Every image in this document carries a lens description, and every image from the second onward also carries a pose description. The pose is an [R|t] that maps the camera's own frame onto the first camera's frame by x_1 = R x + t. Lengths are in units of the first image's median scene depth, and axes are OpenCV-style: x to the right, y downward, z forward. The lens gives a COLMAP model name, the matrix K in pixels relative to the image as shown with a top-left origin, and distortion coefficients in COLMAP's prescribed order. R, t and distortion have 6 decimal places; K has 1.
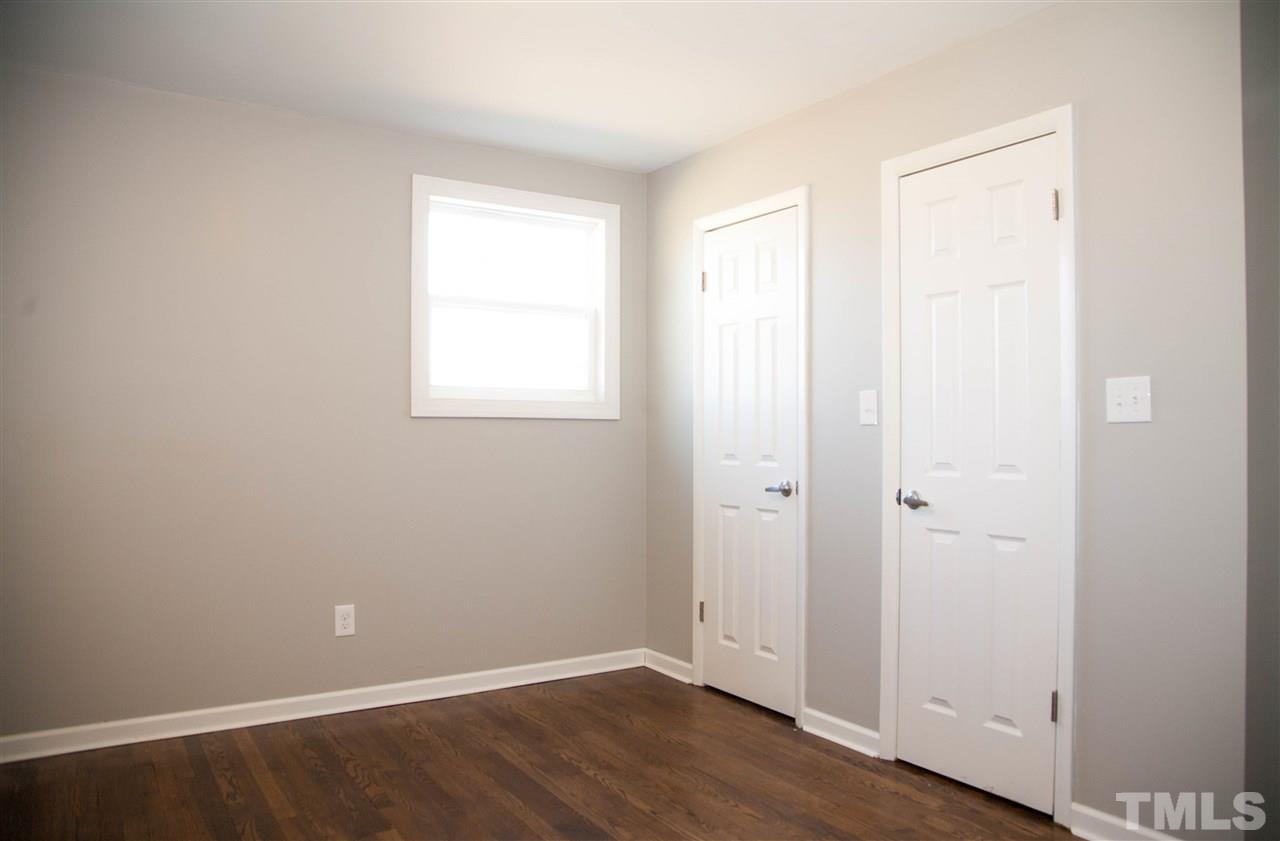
lens RADIAL K [[991.0, 0, 640.0], [0, 991.0, 420.5], [0, 0, 1]] dist [-0.001350, 0.000789]
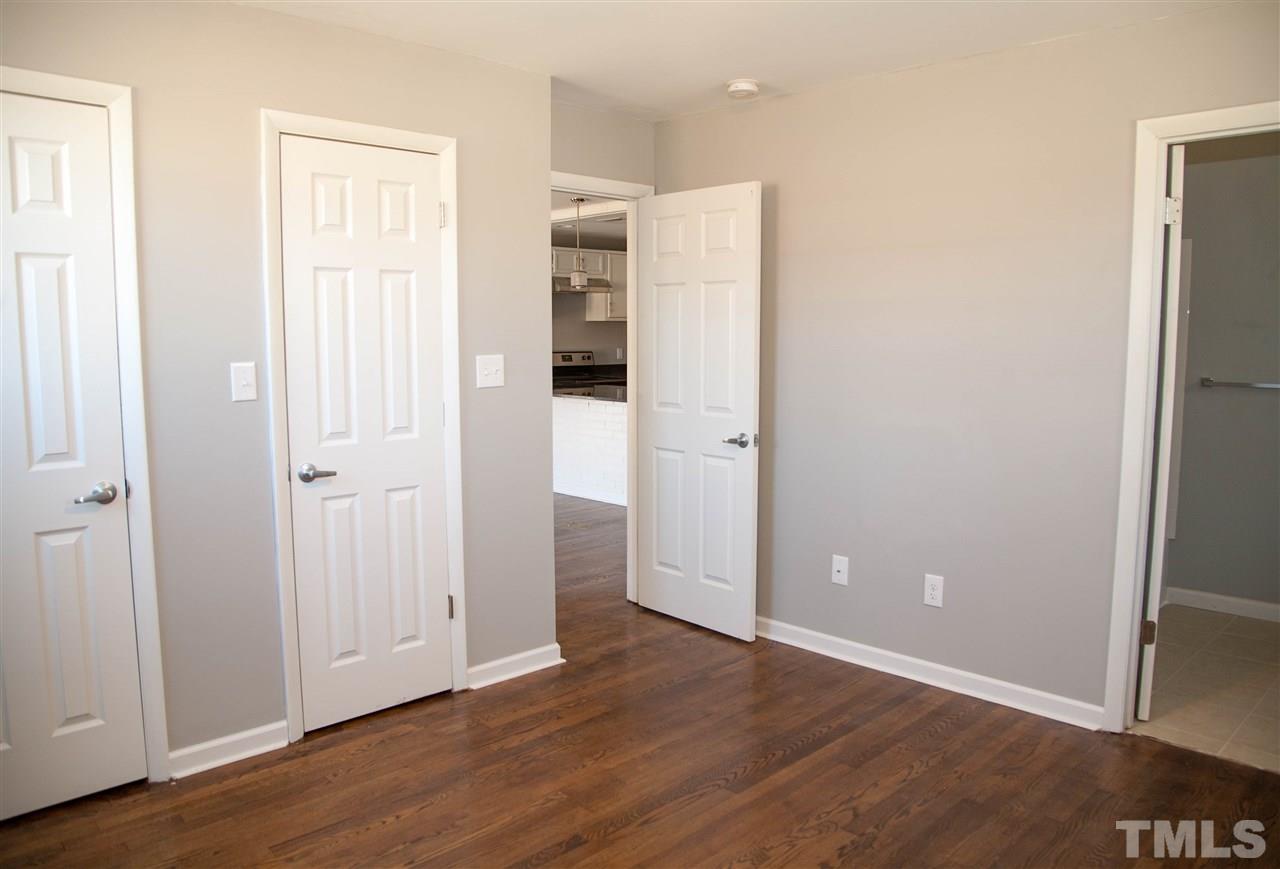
lens RADIAL K [[1004.4, 0, 640.0], [0, 1004.4, 434.5], [0, 0, 1]] dist [-0.004223, 0.001540]
pose [[-0.215075, -0.105627, 0.970868, -0.785746], [-0.010885, 0.994331, 0.105768, -0.070261], [-0.976537, 0.012180, -0.215006, 0.911362]]
